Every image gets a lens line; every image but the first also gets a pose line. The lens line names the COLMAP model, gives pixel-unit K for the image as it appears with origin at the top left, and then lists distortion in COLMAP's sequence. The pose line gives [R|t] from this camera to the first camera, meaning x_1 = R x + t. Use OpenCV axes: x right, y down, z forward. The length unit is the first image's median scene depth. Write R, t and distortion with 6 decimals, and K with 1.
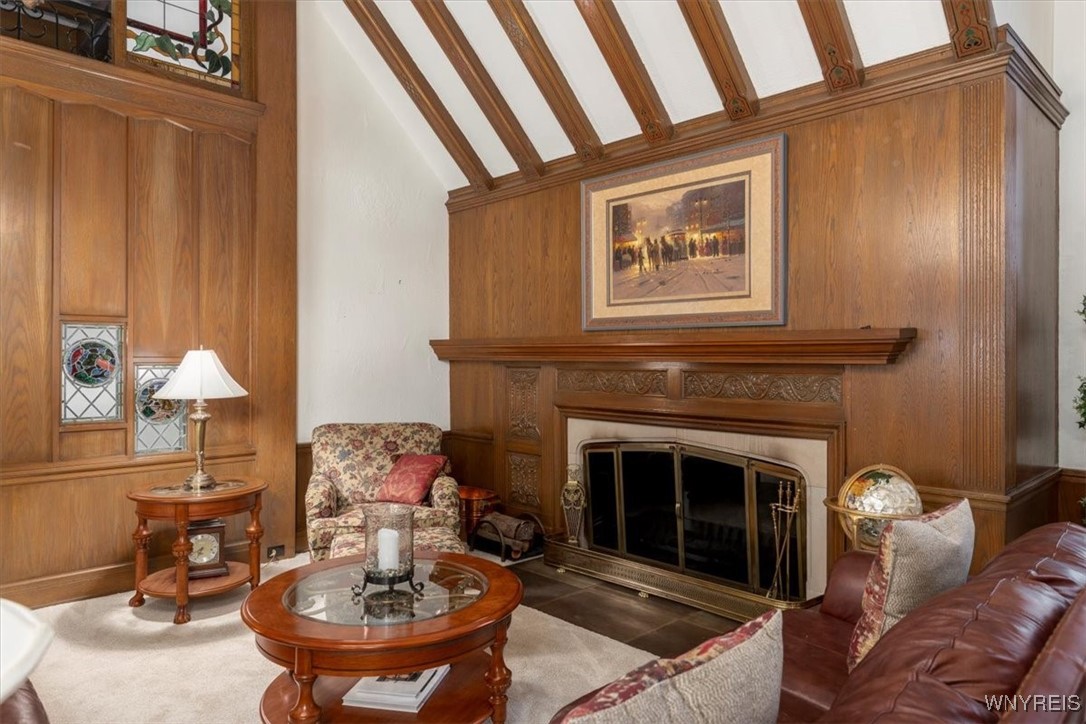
lens RADIAL K [[719.3, 0, 546.8], [0, 719.3, 356.0], [0, 0, 1]] dist [0.004303, 0.000108]
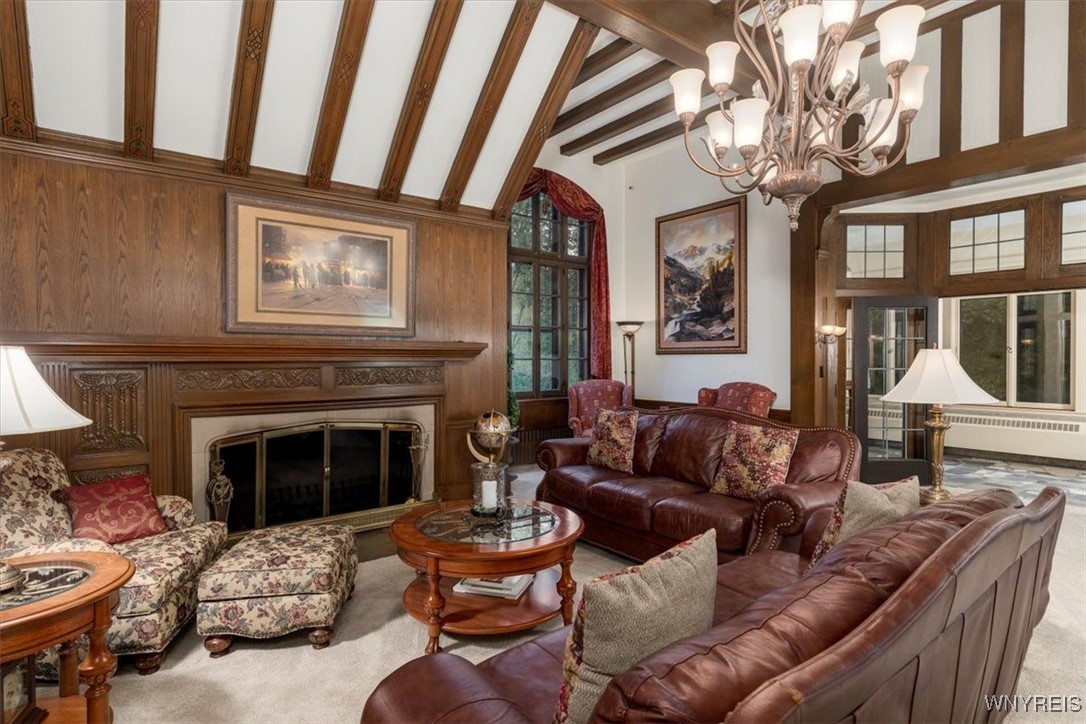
lens RADIAL K [[542.8, 0, 543.0], [0, 542.8, 362.0], [0, 0, 1]] dist [-0.001157, -0.000620]
pose [[0.120087, -0.009514, 0.992718, -0.713876], [-0.001118, 0.999952, 0.009719, 0.000630], [-0.992763, -0.002277, 0.120071, 0.458649]]
